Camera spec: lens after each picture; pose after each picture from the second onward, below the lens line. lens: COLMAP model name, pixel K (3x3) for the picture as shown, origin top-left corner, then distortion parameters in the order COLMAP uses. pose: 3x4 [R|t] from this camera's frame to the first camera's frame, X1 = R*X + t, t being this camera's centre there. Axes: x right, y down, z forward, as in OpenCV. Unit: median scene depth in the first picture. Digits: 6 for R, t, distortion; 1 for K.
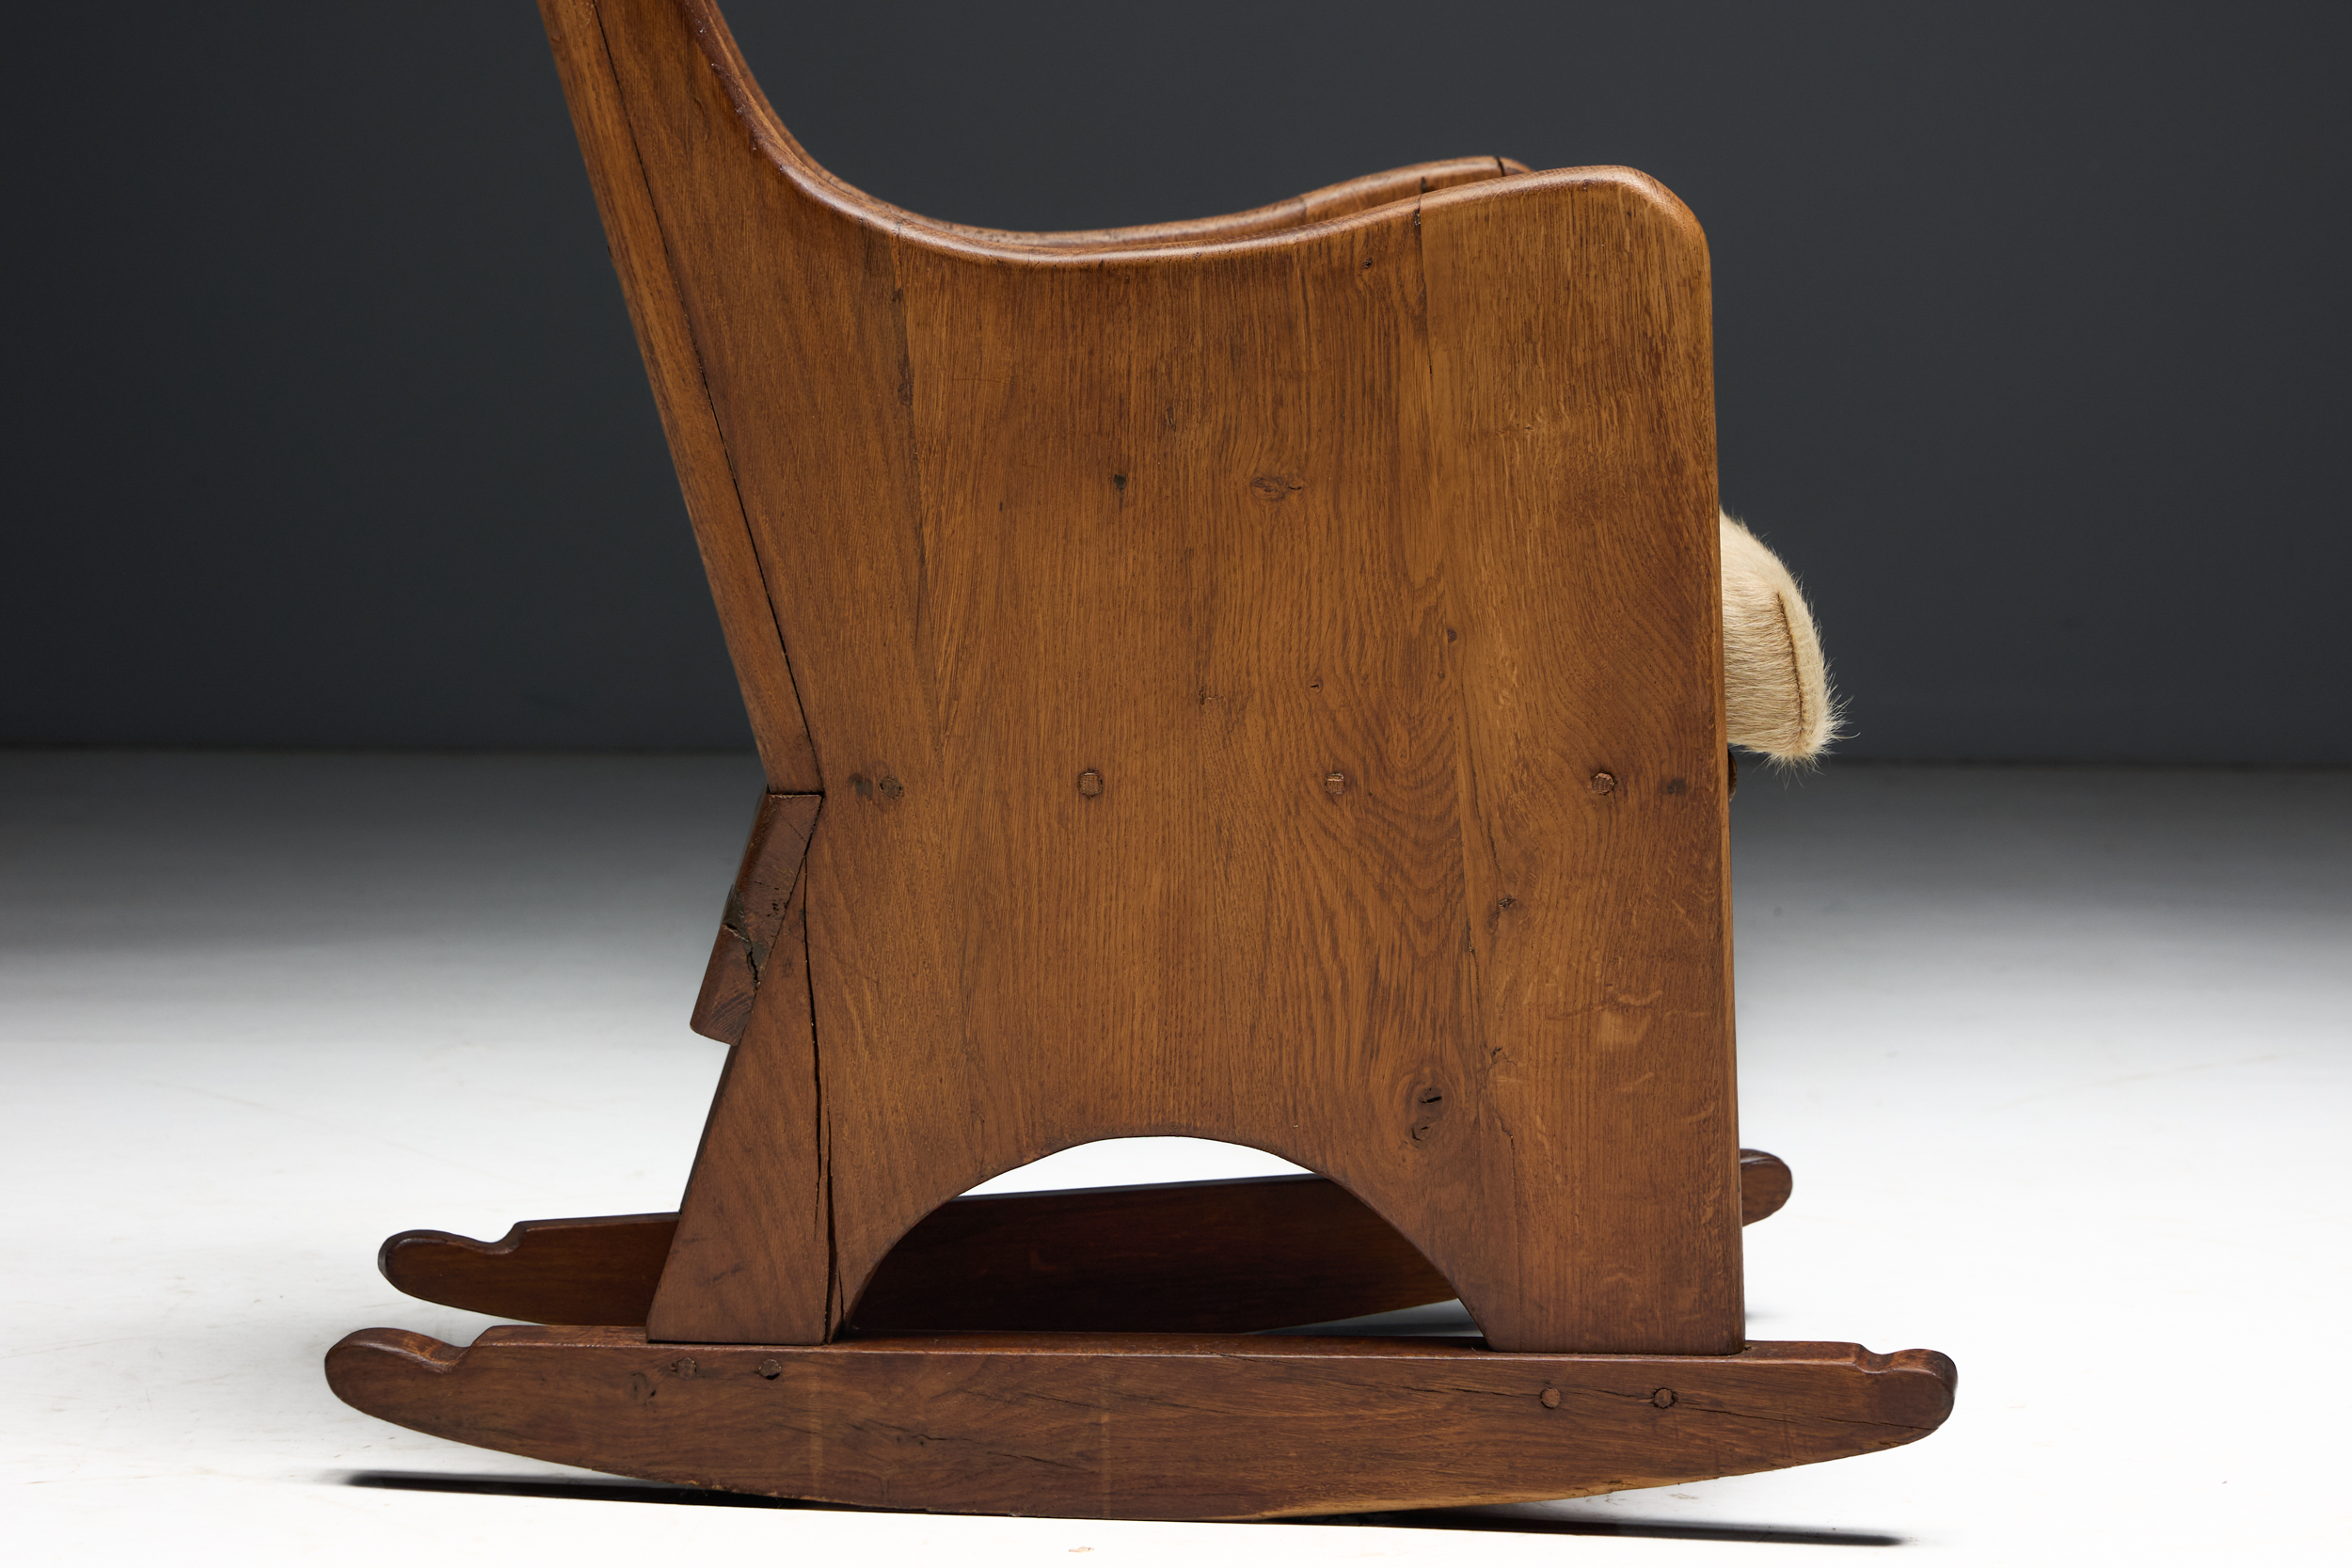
lens RADIAL K [[6534.8, 0, 1172.8], [0, 6534.8, 795.0], [0, 0, 1]] dist [0.003167, 0.000000]
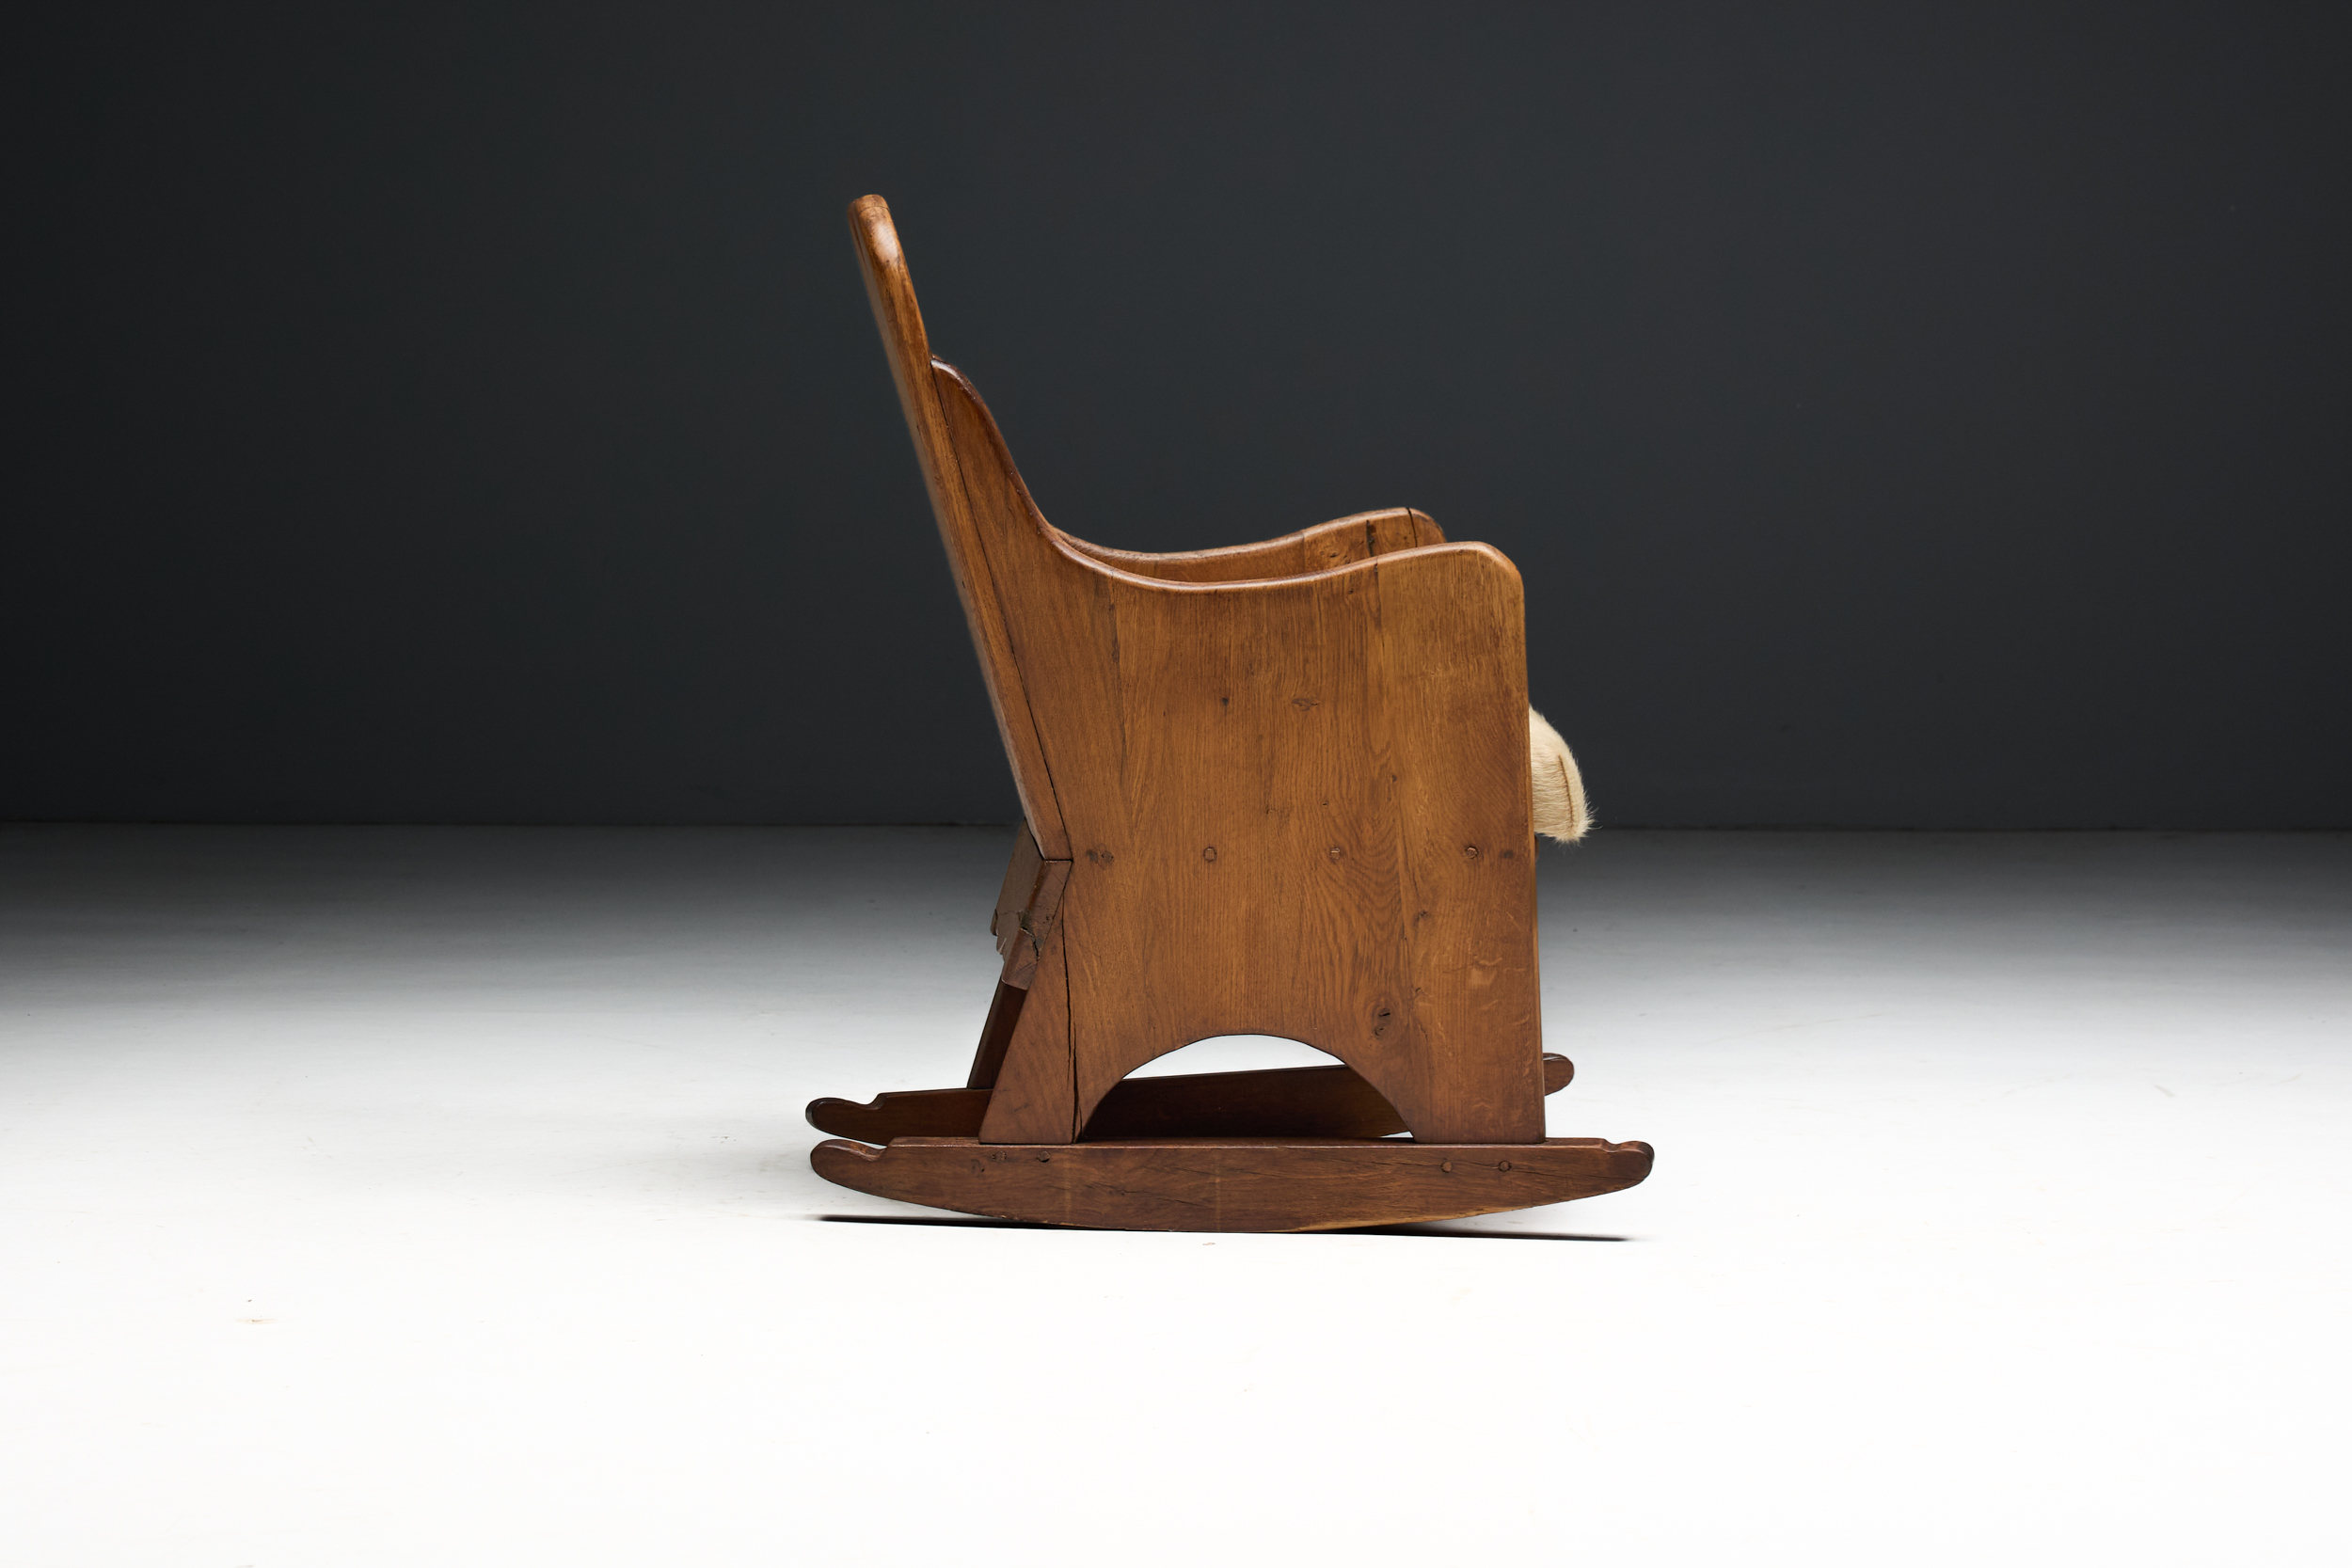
lens RADIAL K [[5491.1, 0, 1177.3], [0, 5491.1, 771.3], [0, 0, 1]] dist [0.084831, 0.000000]
pose [[0.999831, -0.005657, 0.017493, -0.051118], [0.005909, 0.999879, -0.014378, -0.003060], [-0.017410, 0.014479, 0.999744, -0.648163]]
